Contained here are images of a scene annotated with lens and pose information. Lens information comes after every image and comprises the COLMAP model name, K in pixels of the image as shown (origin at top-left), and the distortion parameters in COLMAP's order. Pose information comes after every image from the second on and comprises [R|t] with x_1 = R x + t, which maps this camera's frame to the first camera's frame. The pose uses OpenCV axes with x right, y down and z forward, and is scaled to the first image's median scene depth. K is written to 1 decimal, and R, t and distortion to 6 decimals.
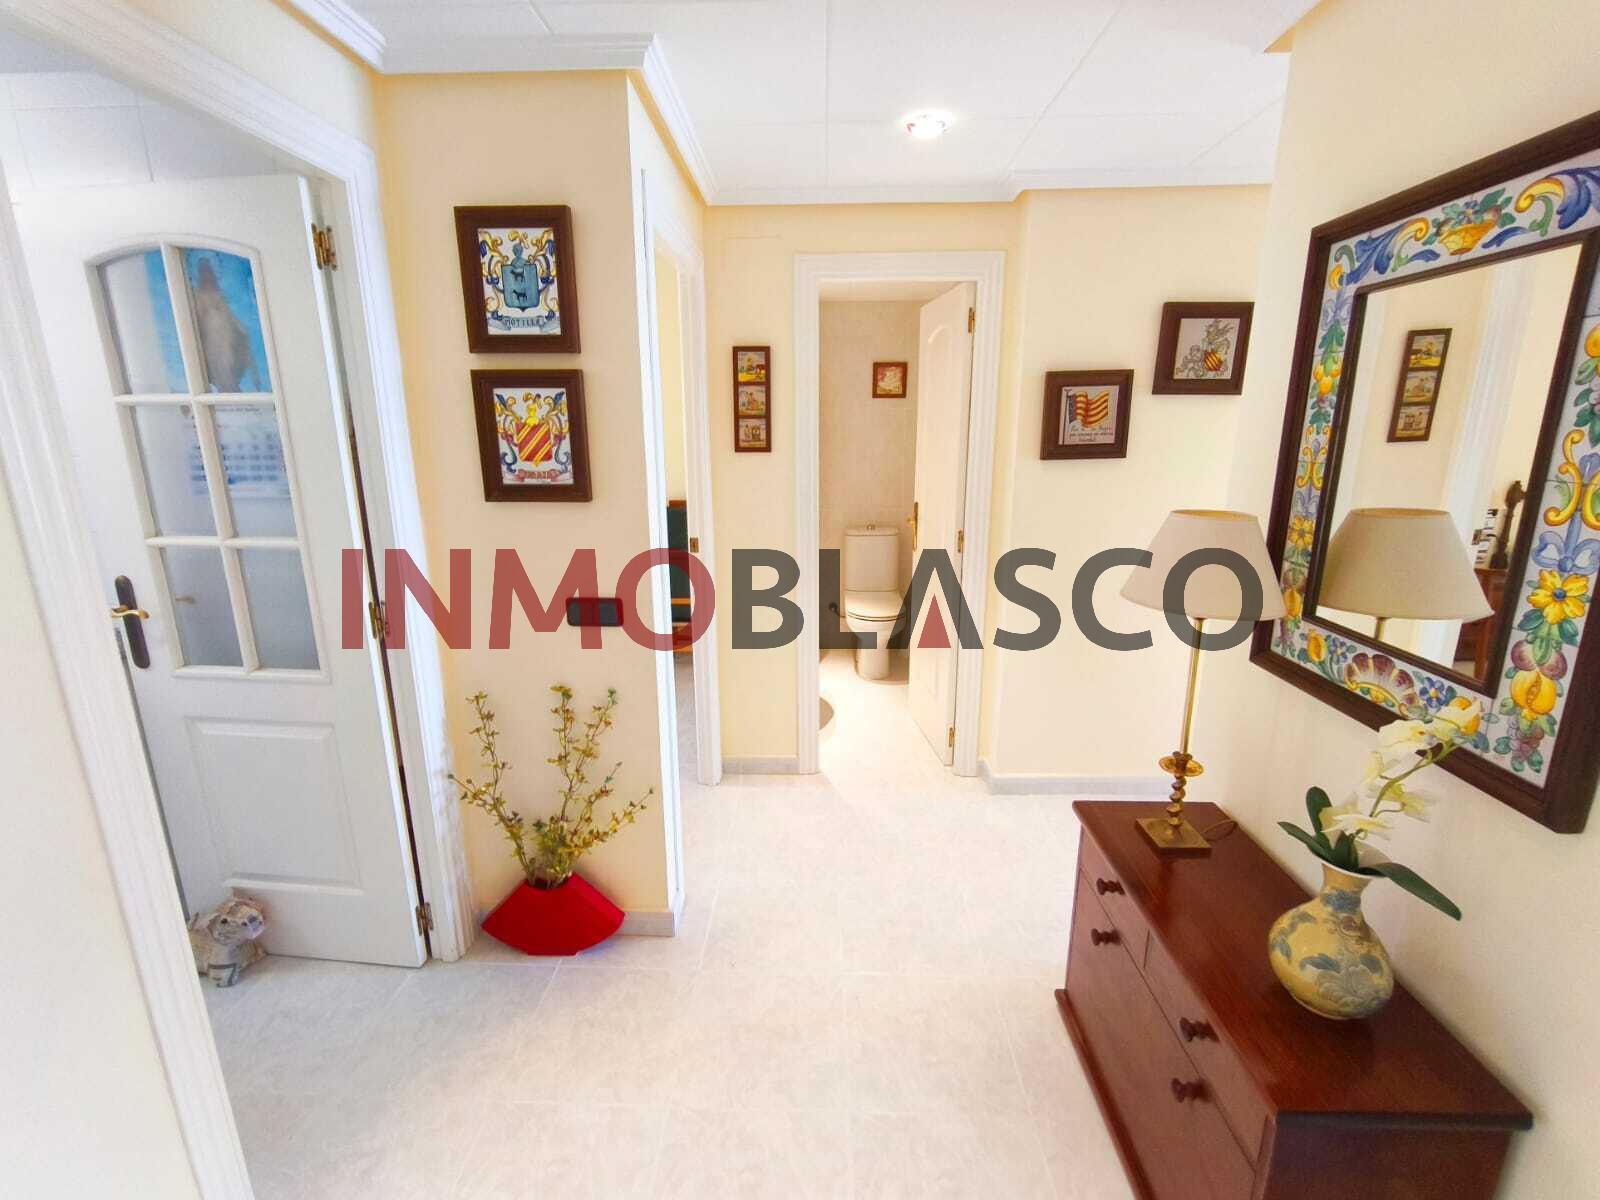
lens RADIAL K [[672.8, 0, 785.9], [0, 672.8, 575.4], [0, 0, 1]] dist [-0.000082, -0.001721]
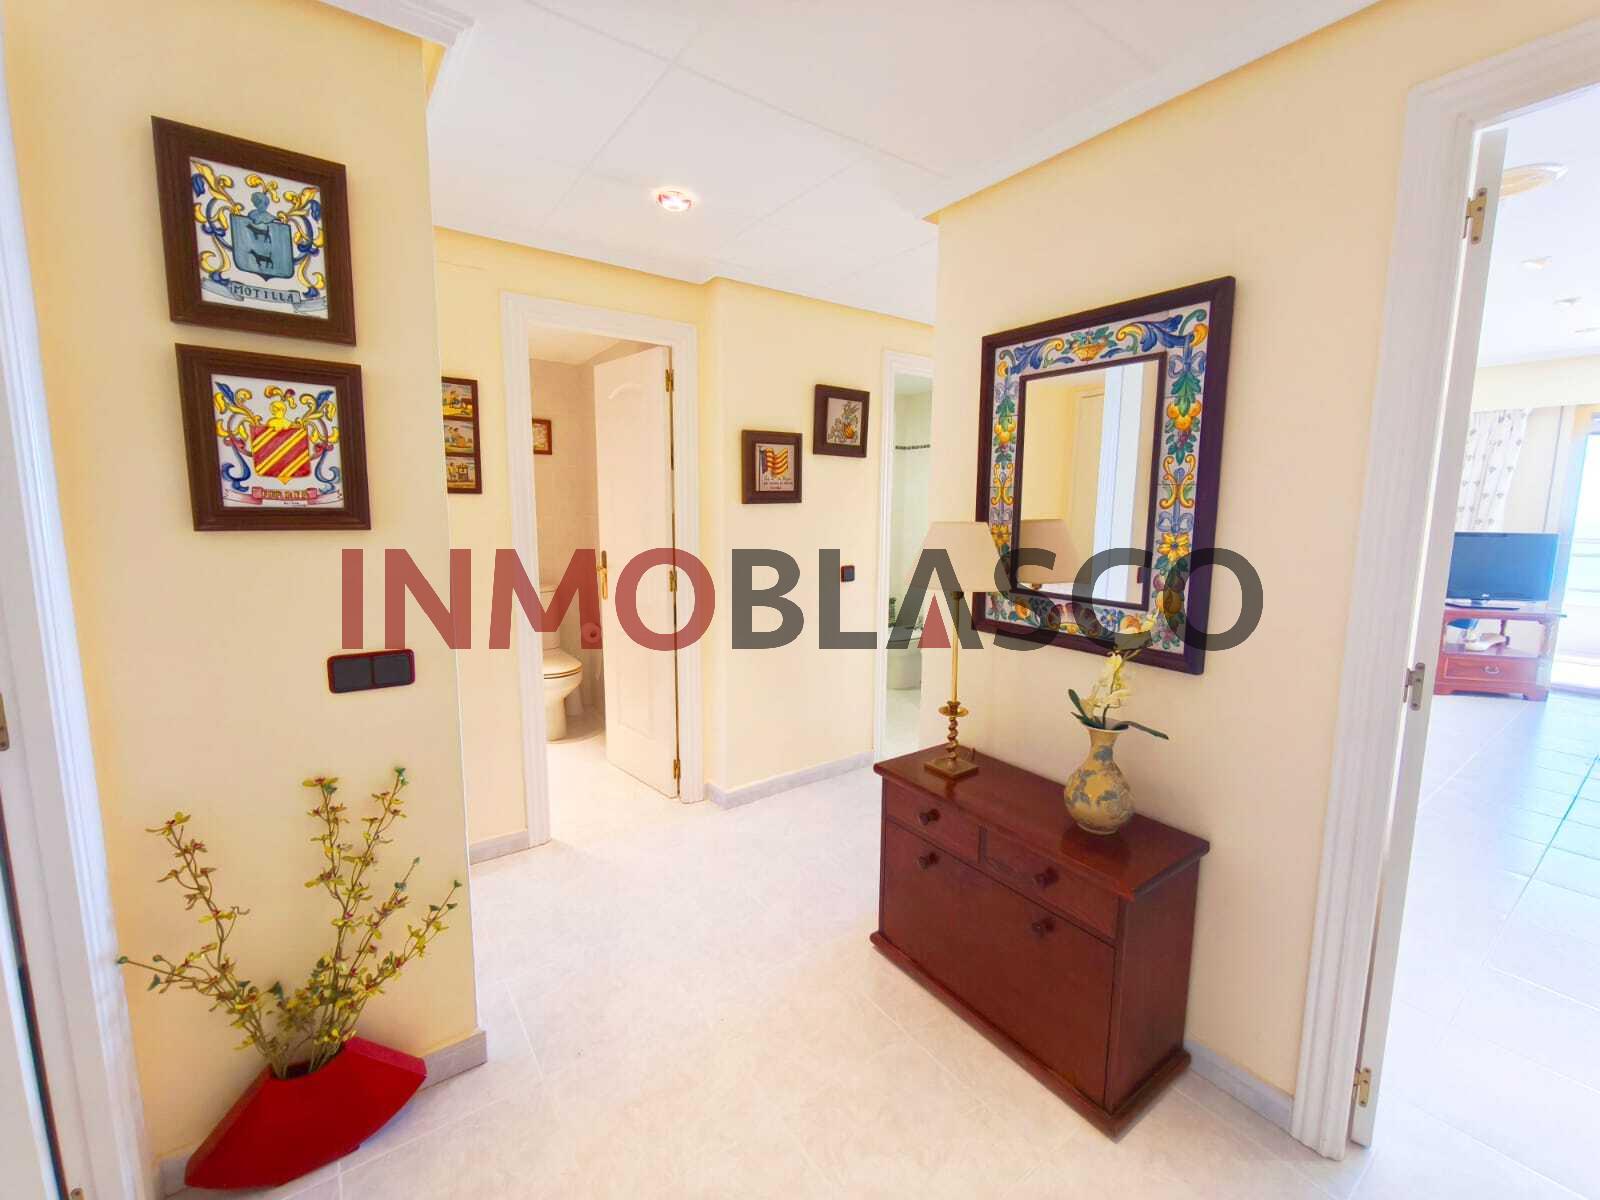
lens RADIAL K [[672.8, 0, 730.3], [0, 672.8, 592.4], [0, 0, 1]] dist [-0.000082, -0.001721]
pose [[0.802320, -0.055202, 0.594337, -0.432318], [0.112873, 0.991781, -0.060255, 0.061378], [-0.586126, 0.115429, 0.801956, 0.121410]]
